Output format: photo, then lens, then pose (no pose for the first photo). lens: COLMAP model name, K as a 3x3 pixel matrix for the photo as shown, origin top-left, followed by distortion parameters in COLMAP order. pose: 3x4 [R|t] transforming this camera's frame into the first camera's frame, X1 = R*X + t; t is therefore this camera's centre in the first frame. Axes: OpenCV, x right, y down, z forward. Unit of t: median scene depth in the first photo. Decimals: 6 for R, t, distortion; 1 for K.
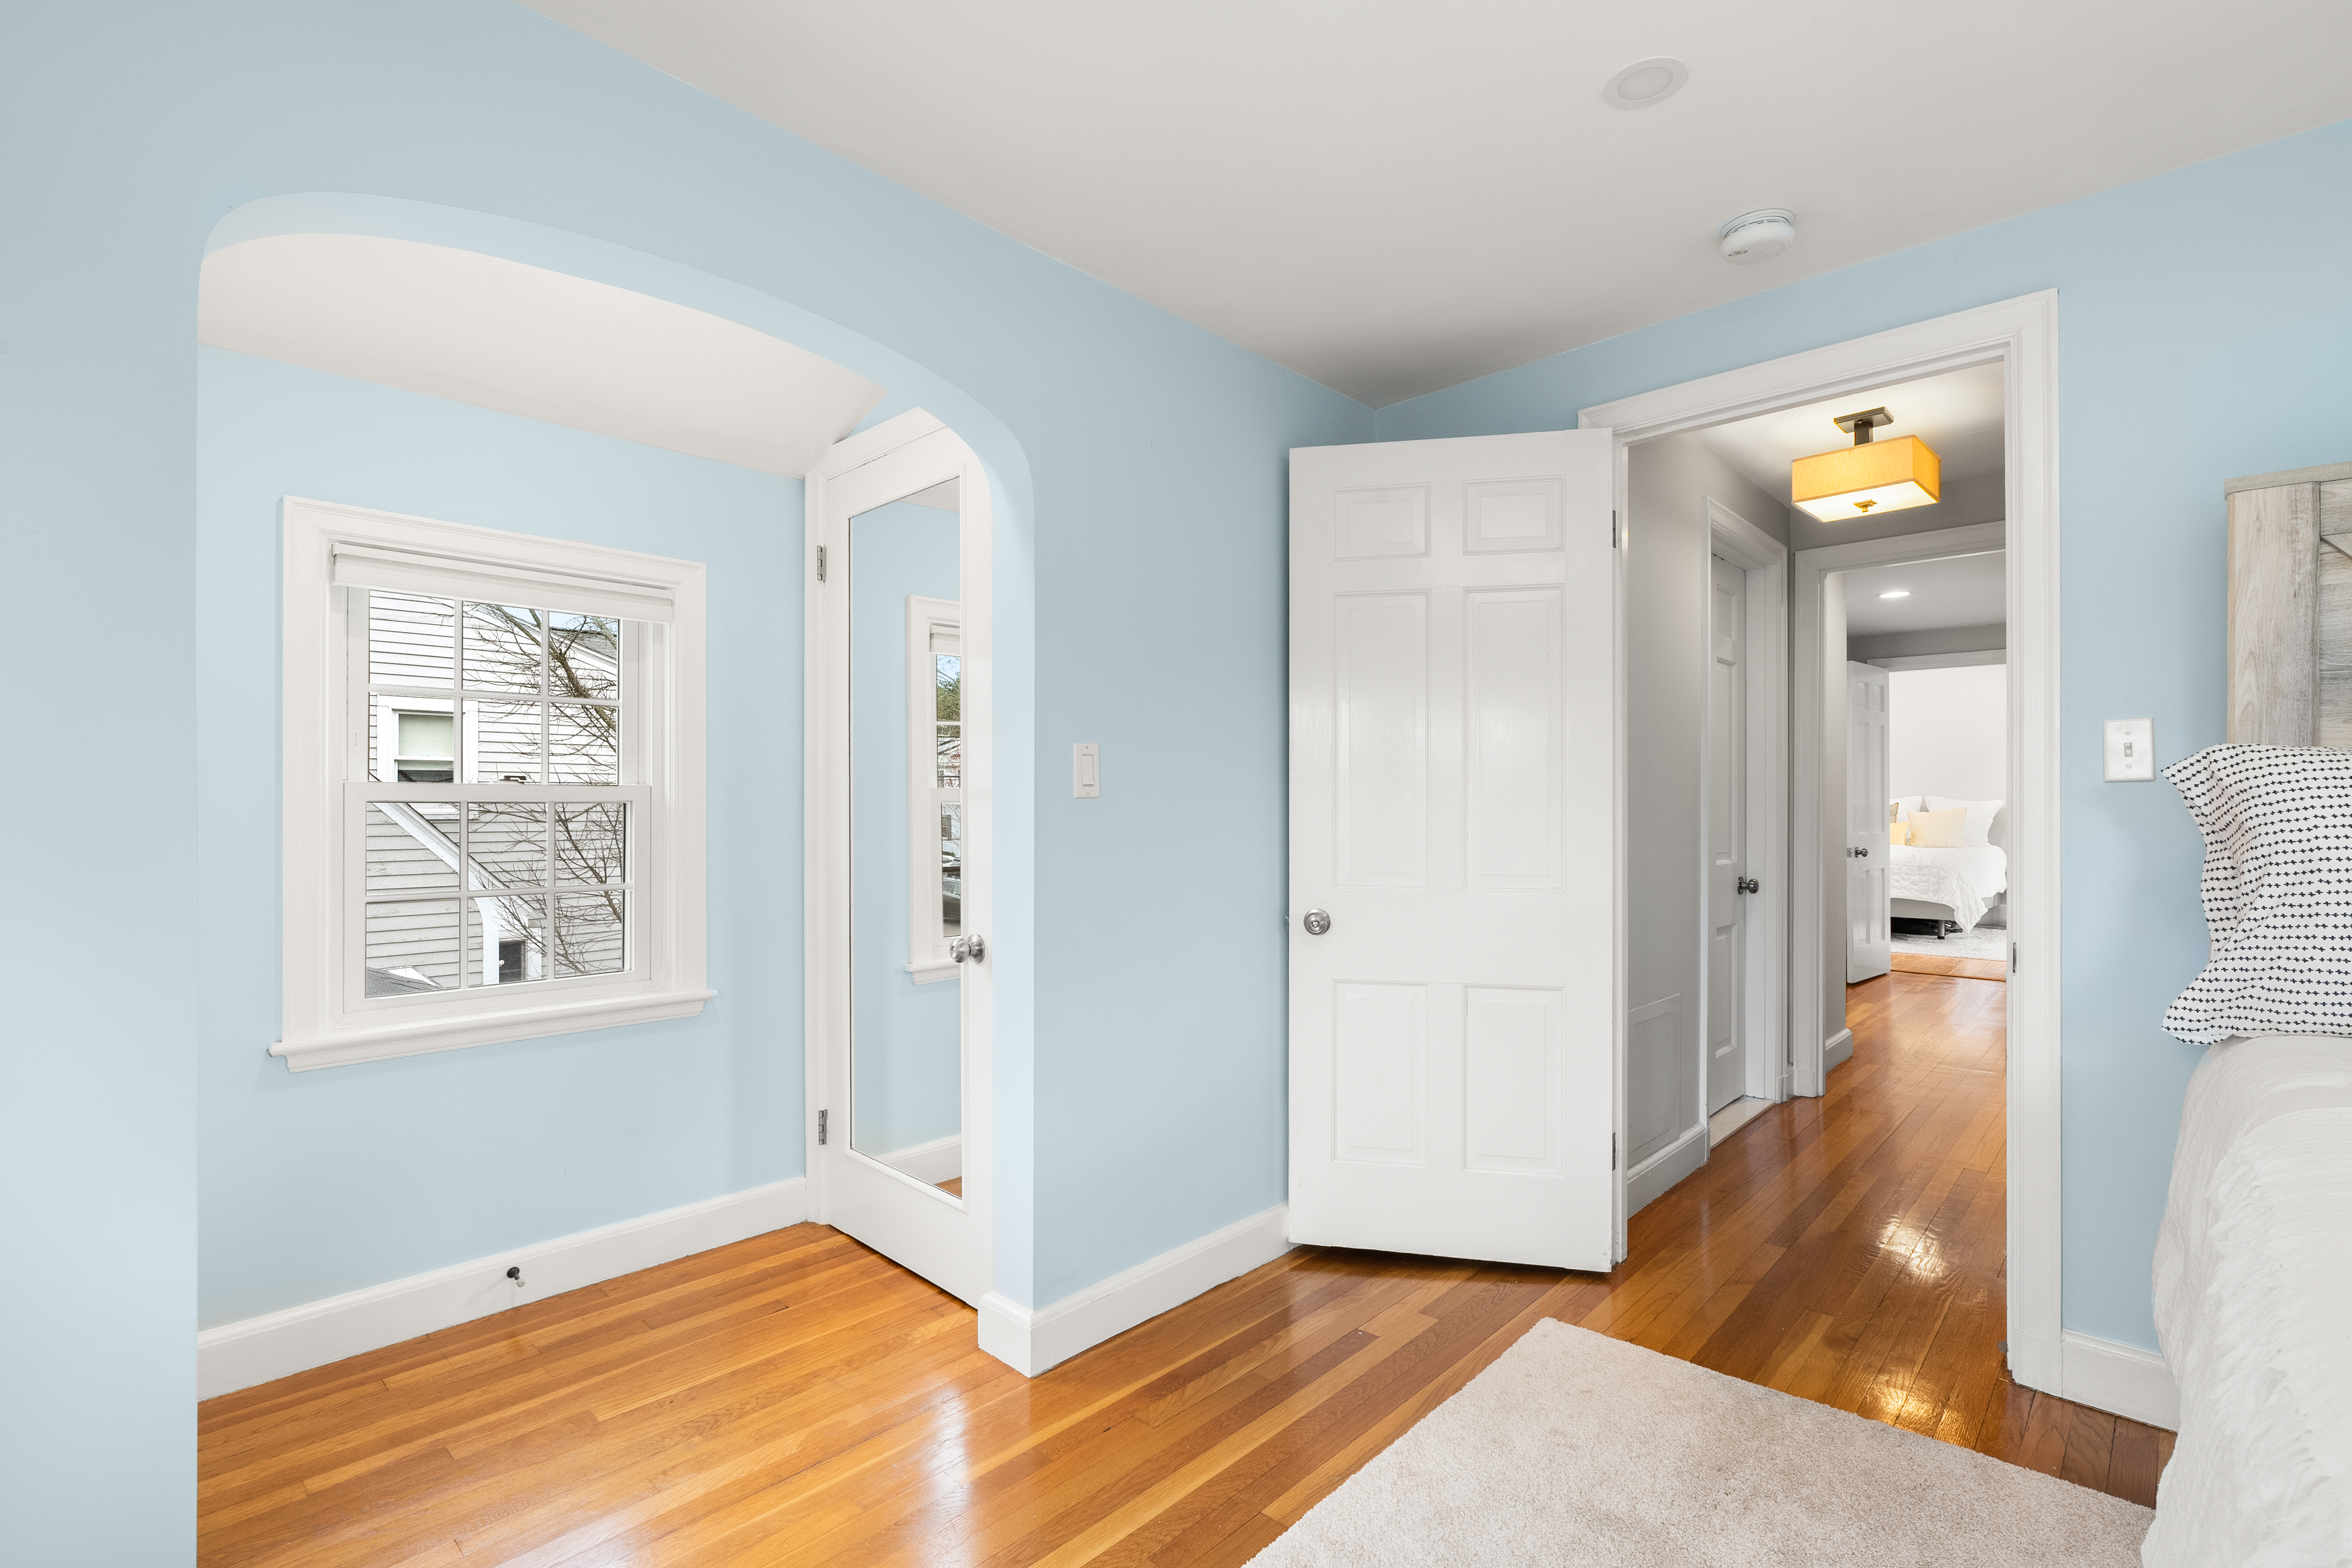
lens RADIAL K [[1074.6, 0, 1164.7], [0, 1074.6, 803.7], [0, 0, 1]] dist [-0.003956, 0.000121]
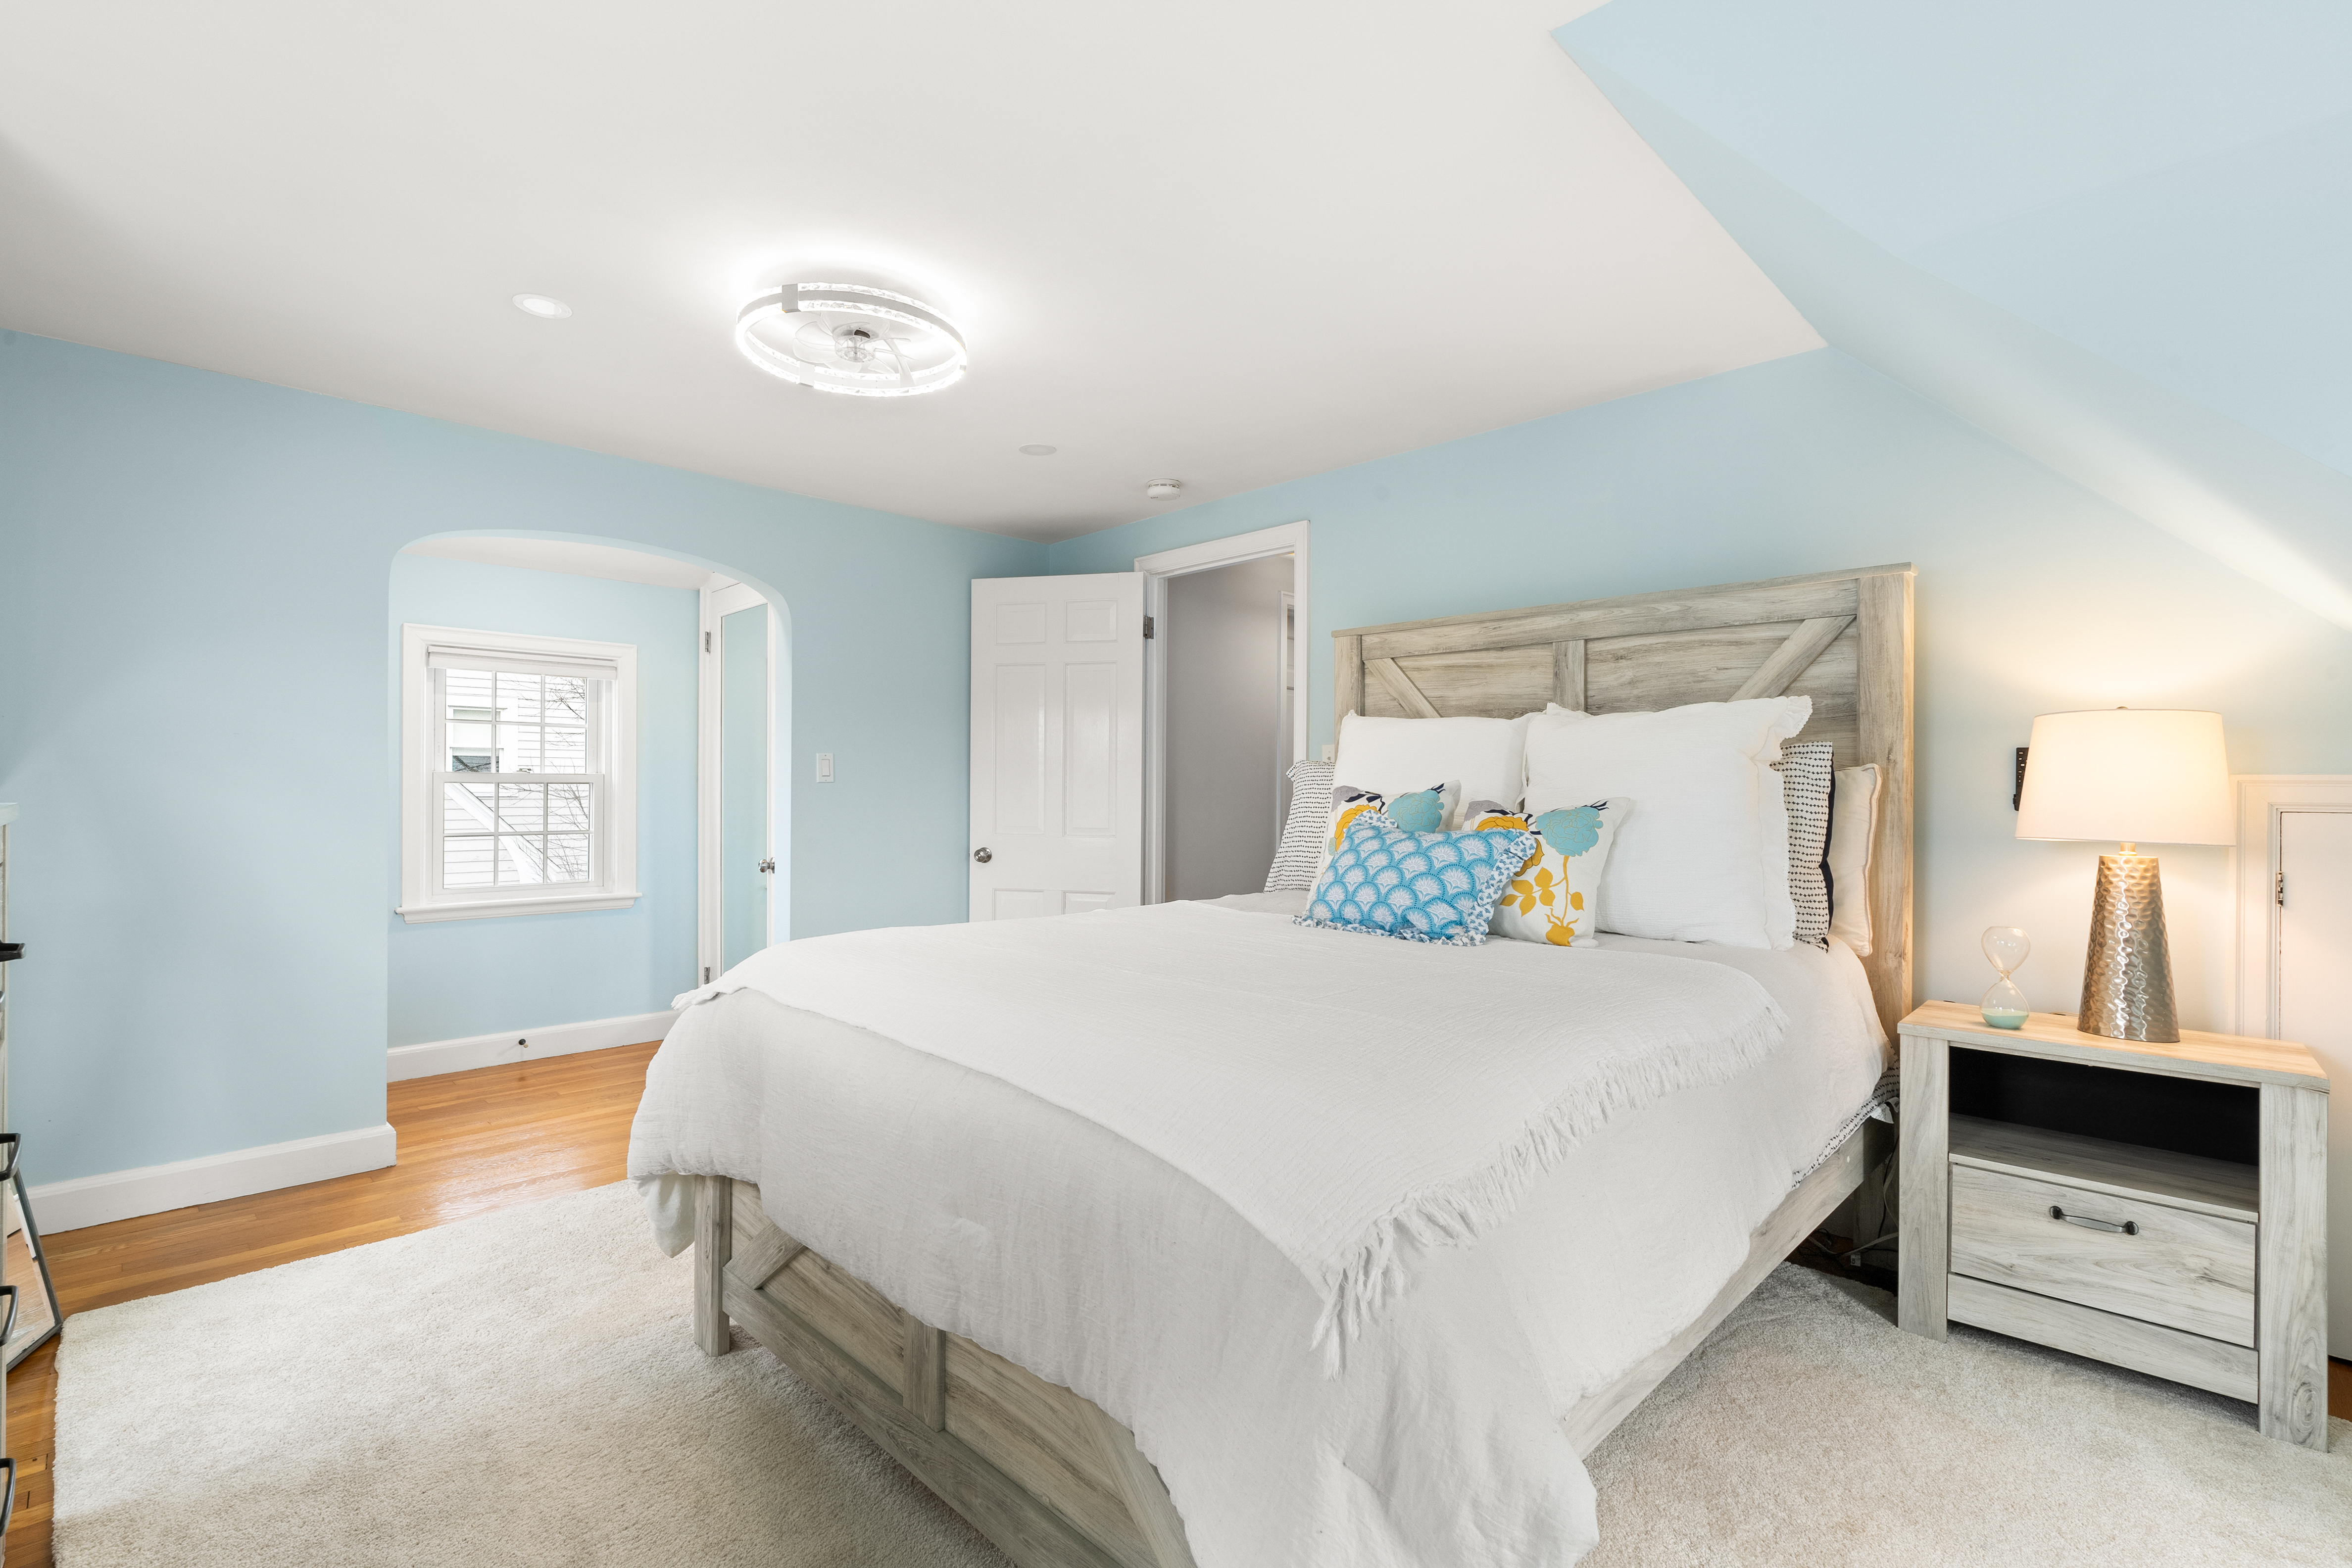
lens RADIAL K [[1074.6, 0, 1177.1], [0, 1074.6, 789.0], [0, 0, 1]] dist [-0.003956, 0.000121]
pose [[0.999740, 0.004693, -0.022326, 0.552474], [-0.004660, 0.999988, 0.001535, 0.000461], [0.022333, -0.001431, 0.999750, -0.809400]]
